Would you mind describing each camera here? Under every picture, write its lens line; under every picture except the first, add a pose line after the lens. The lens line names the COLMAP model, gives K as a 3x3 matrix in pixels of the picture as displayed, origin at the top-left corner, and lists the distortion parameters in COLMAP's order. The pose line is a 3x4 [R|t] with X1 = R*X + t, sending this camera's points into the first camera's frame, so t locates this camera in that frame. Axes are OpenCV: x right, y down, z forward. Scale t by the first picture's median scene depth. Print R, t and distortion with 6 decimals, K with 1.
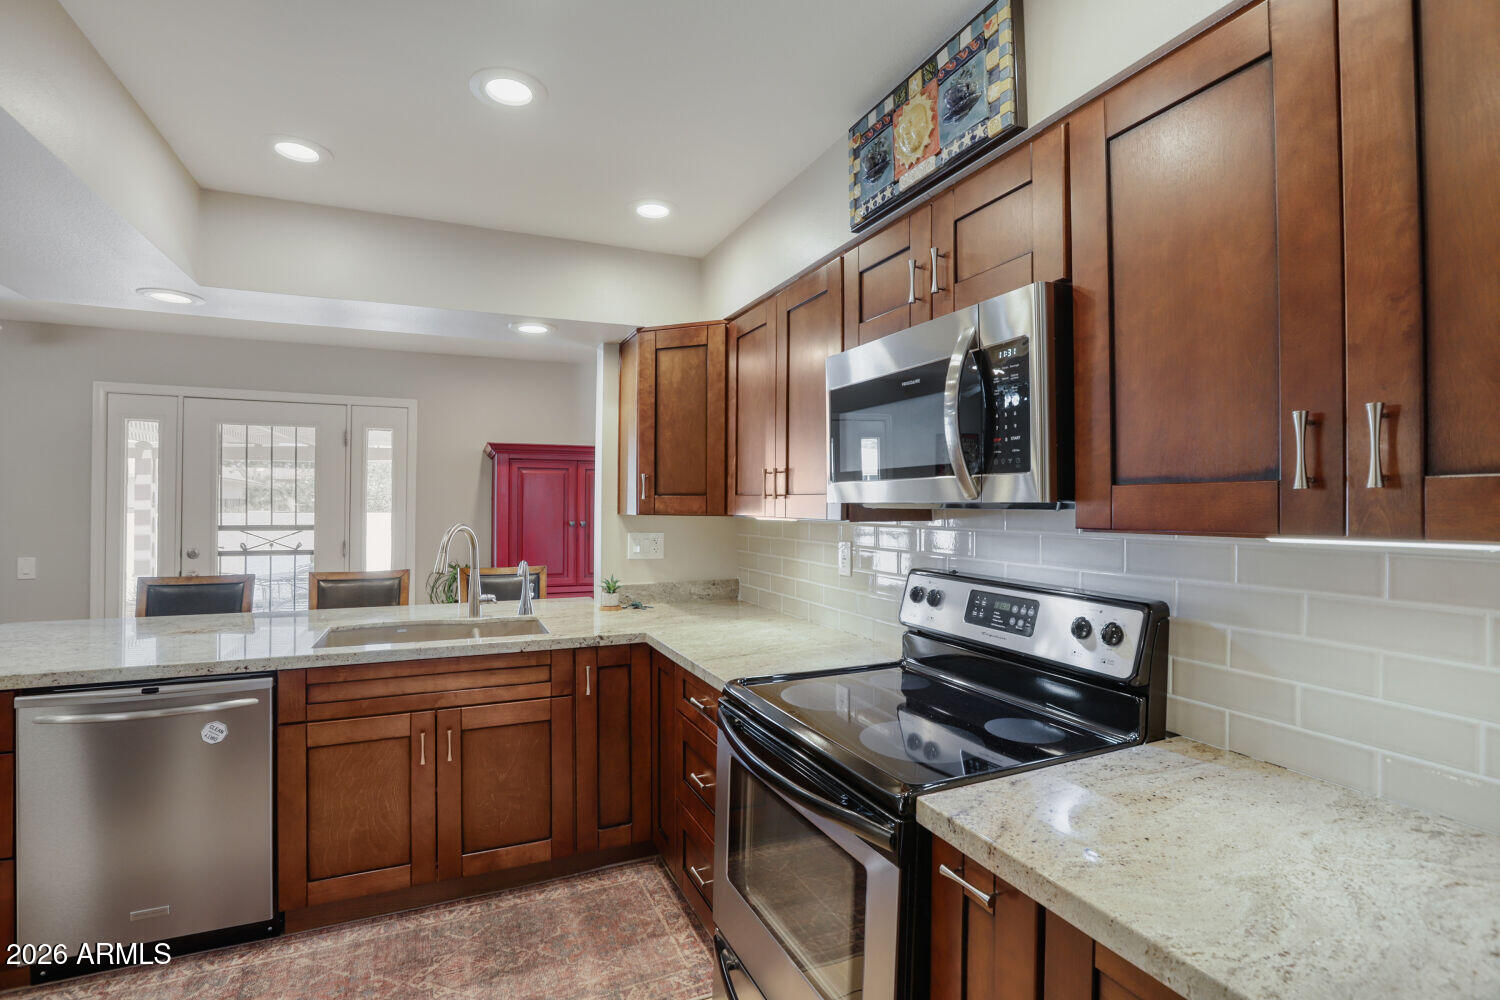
lens RADIAL K [[685.9, 0, 821.5], [0, 685.9, 484.0], [0, 0, 1]] dist [-0.016113, -0.000533]
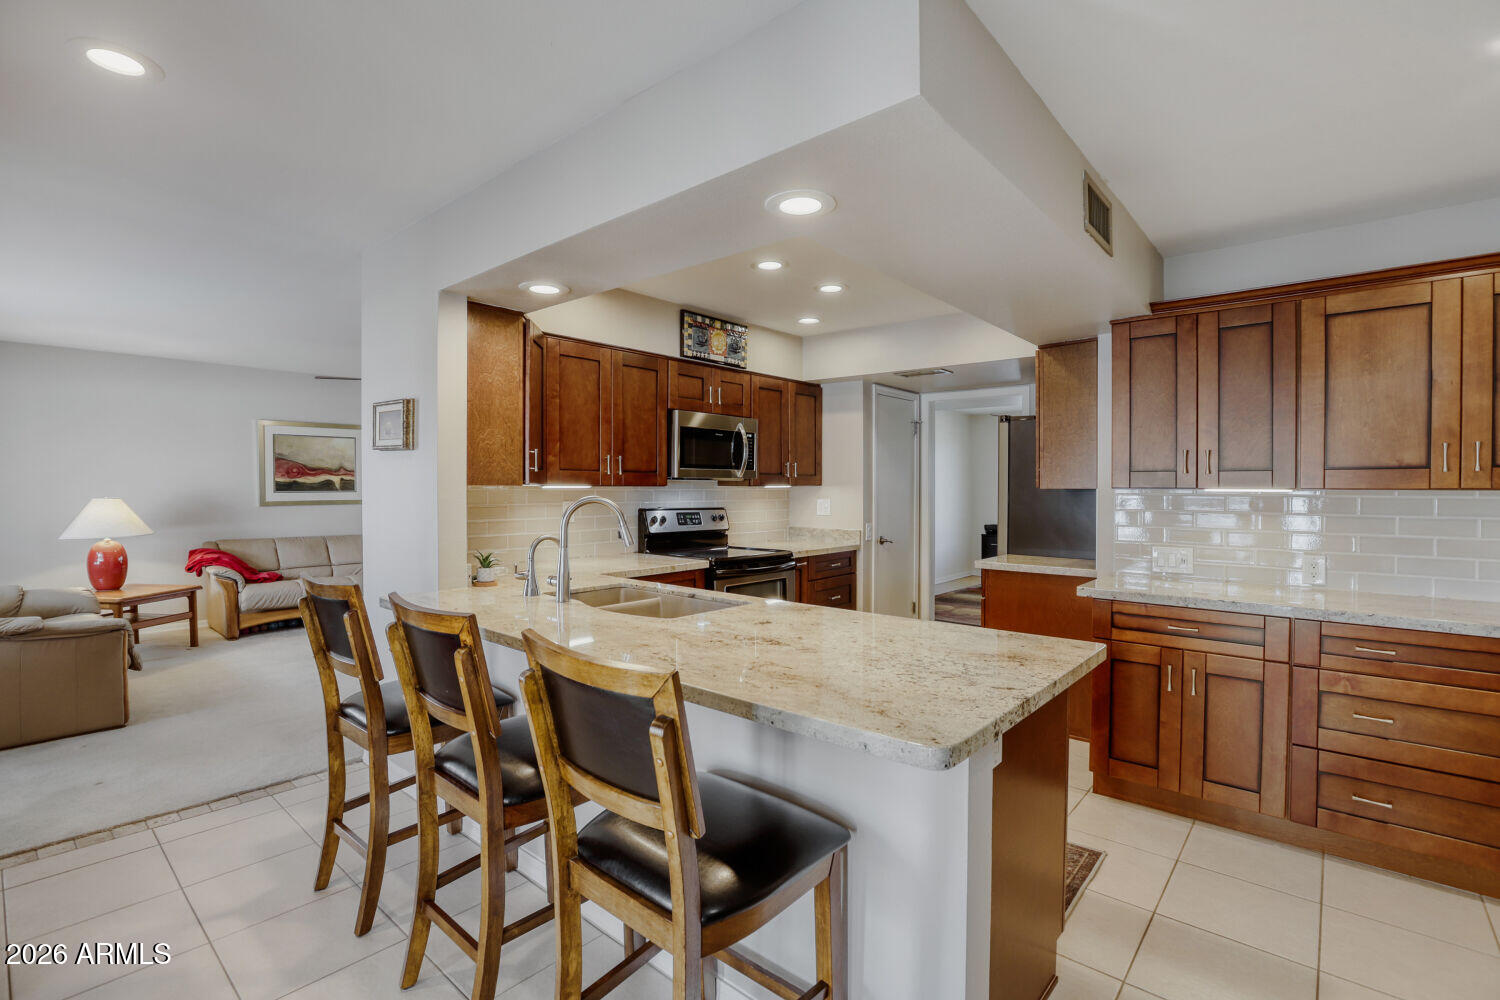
lens RADIAL K [[685.9, 0, 765.8], [0, 685.9, 496.1], [0, 0, 1]] dist [-0.016113, -0.000533]
pose [[-0.386386, -0.018186, 0.922158, -1.769578], [-0.031922, 0.999470, 0.006336, 0.053981], [-0.921784, -0.026989, -0.386762, 1.334867]]
